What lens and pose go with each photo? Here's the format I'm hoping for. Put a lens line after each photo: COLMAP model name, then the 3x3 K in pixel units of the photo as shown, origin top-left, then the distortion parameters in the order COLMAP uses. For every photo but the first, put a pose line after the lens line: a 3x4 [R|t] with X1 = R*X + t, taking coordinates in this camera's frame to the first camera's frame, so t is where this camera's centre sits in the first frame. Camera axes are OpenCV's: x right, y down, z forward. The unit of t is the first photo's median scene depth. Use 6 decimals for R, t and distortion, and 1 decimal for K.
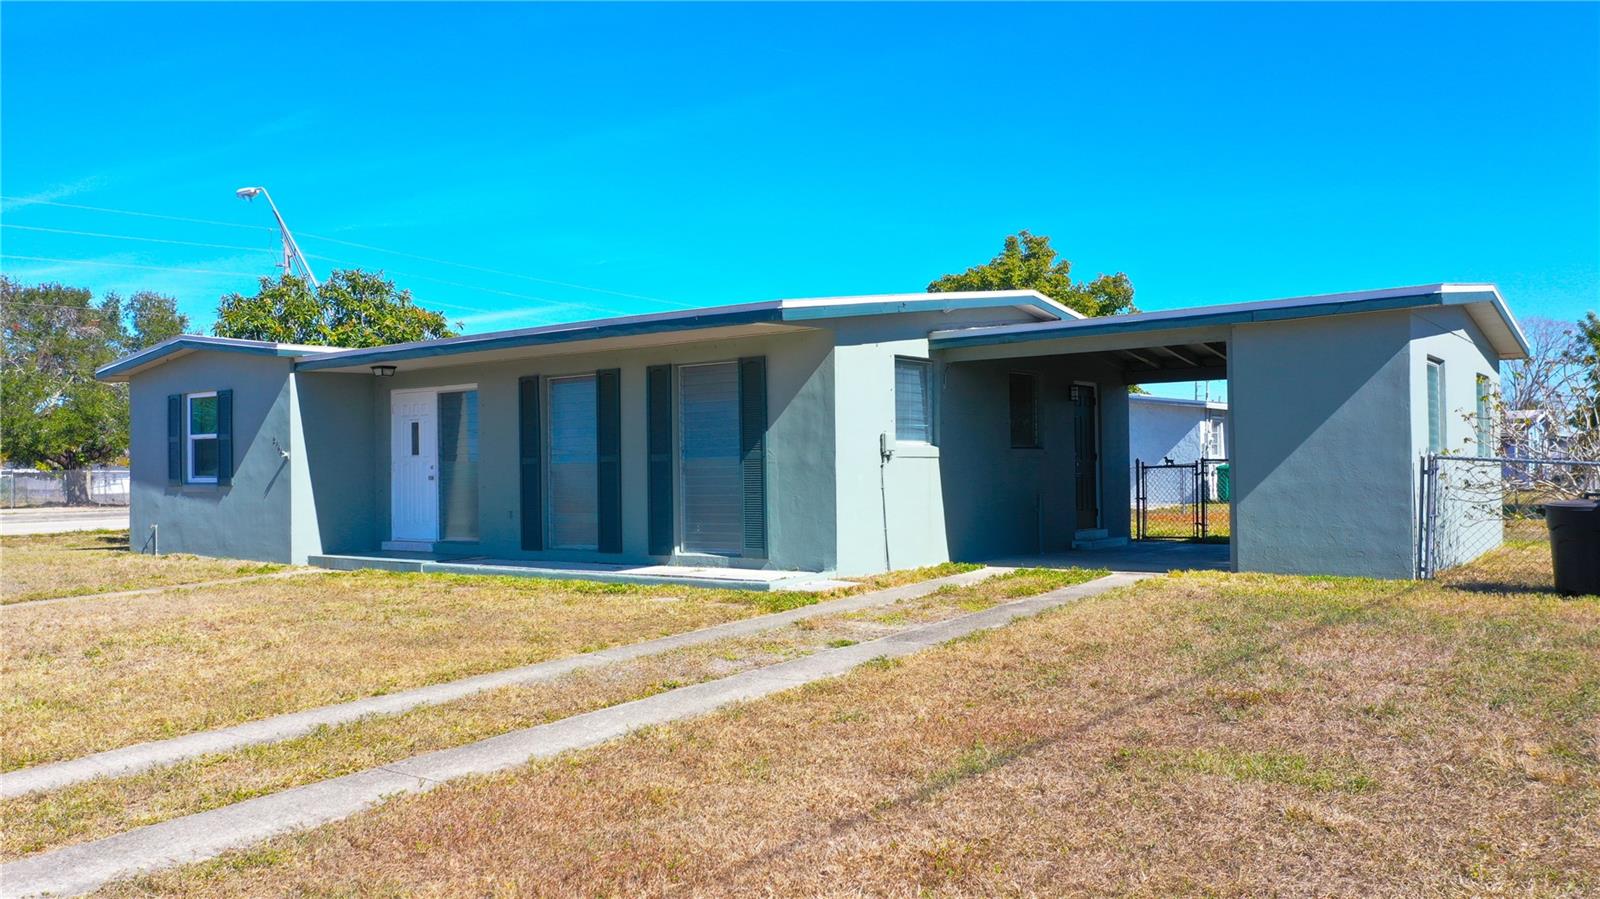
lens RADIAL K [[1241.6, 0, 800.0], [0, 1241.6, 449.5], [0, 0, 1]] dist [-0.003370, -0.001469]
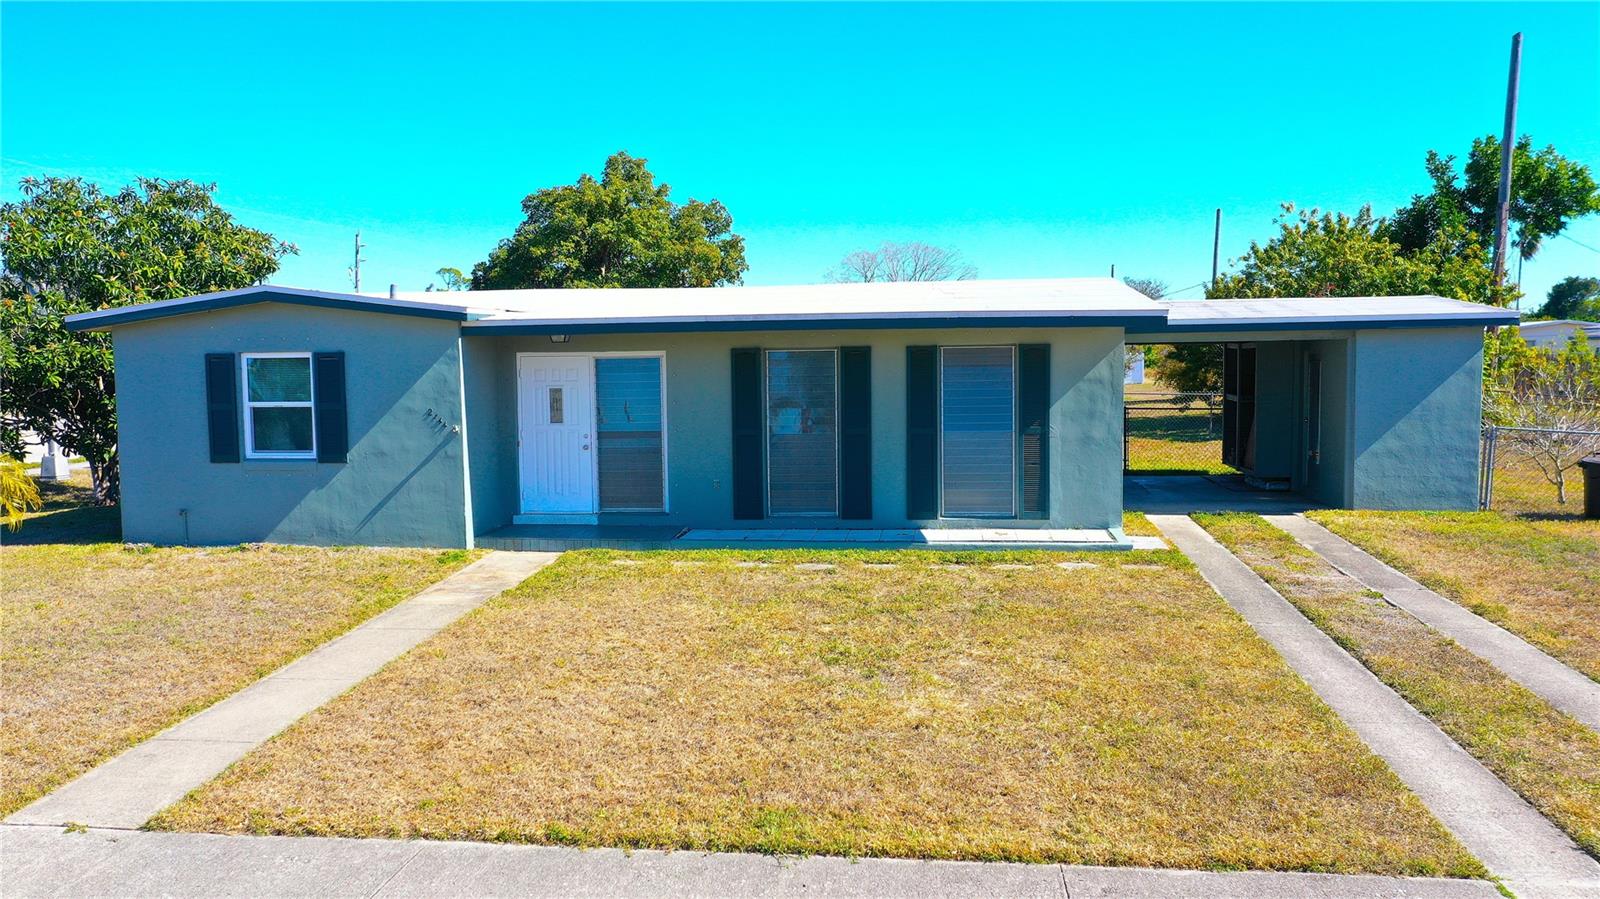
lens RADIAL K [[1253.6, 0, 794.0], [0, 1253.6, 456.9], [0, 0, 1]] dist [-0.007883, -0.000552]
pose [[0.867892, -0.037046, 0.495369, -0.750984], [-0.008078, 0.996031, 0.088641, -0.067005], [-0.496687, -0.080932, 0.864148, 0.101891]]
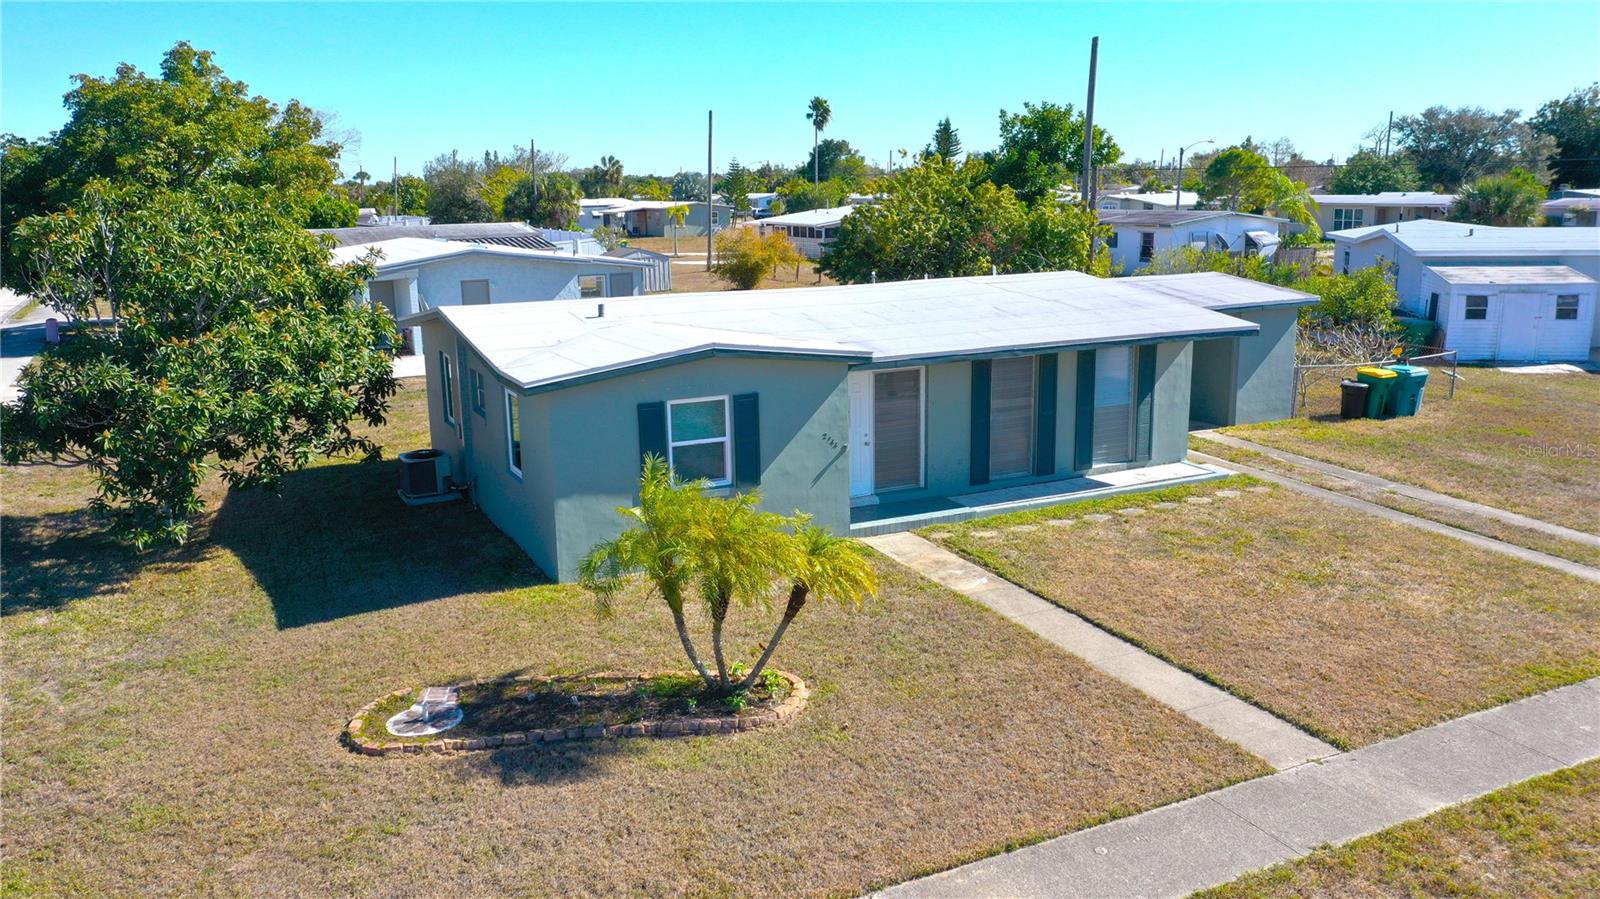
lens RADIAL K [[1253.6, 0, 794.0], [0, 1253.6, 456.9], [0, 0, 1]] dist [-0.007883, -0.000552]
pose [[0.453624, -0.184760, 0.871831, -1.634558], [-0.004865, 0.977746, 0.209737, -0.257563], [-0.891180, -0.099383, 0.442630, 0.621786]]
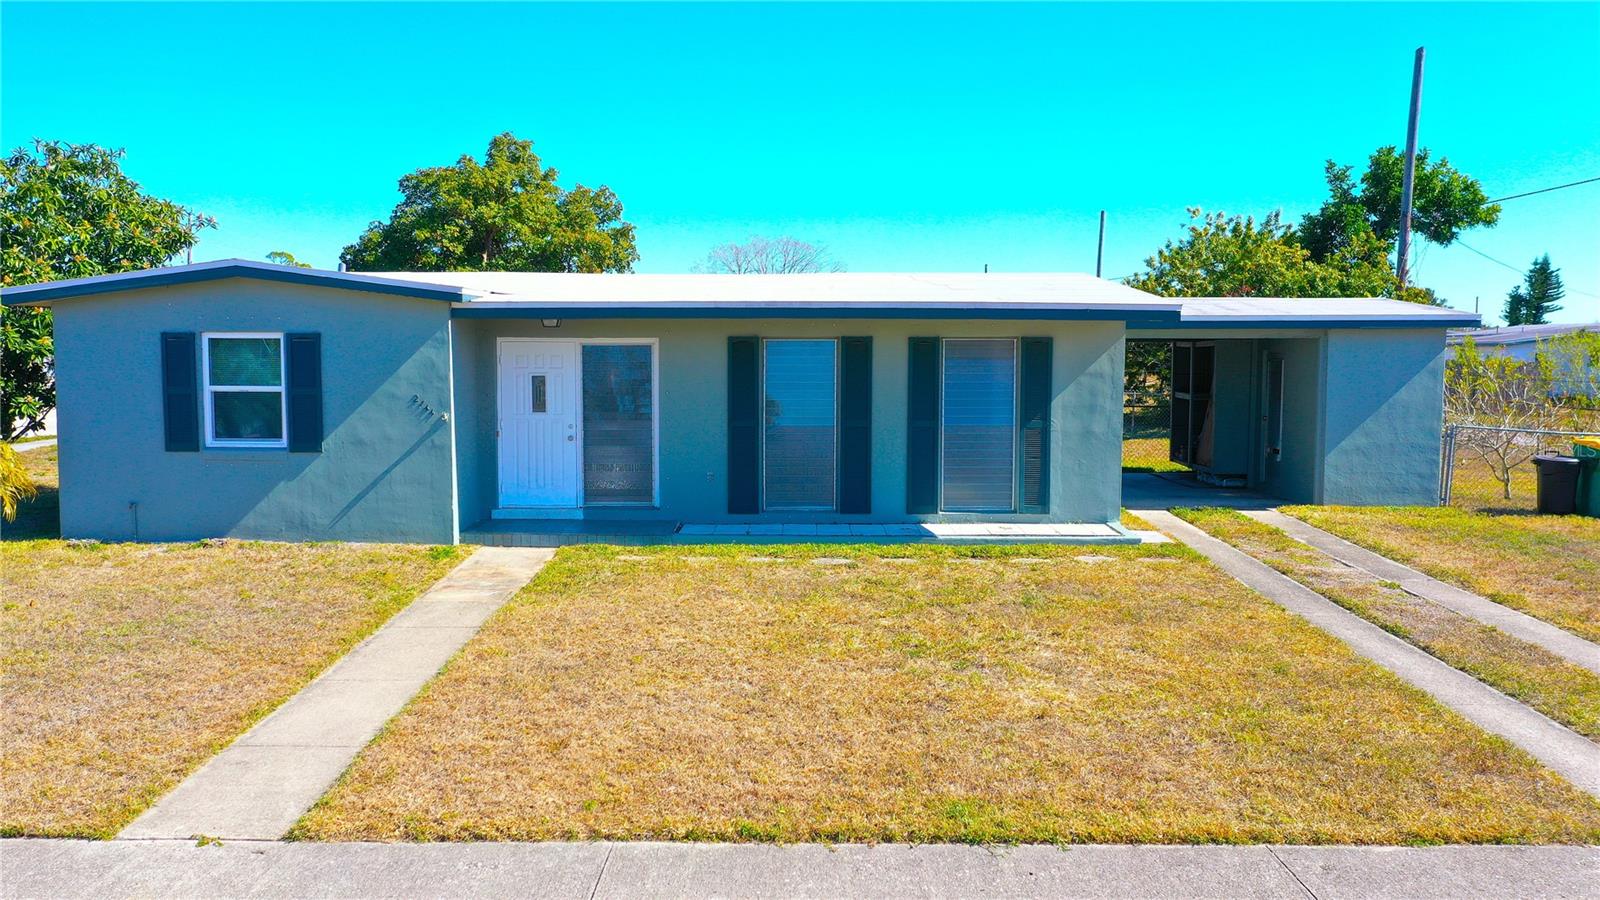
lens RADIAL K [[1290.3, 0, 794.0], [0, 1290.3, 456.3], [0, 0, 1]] dist [-0.009417, 0.004269]
pose [[0.802591, -0.031737, 0.595685, -0.861387], [-0.024516, 0.995985, 0.086096, -0.058356], [-0.596025, -0.083704, 0.798591, 0.172048]]
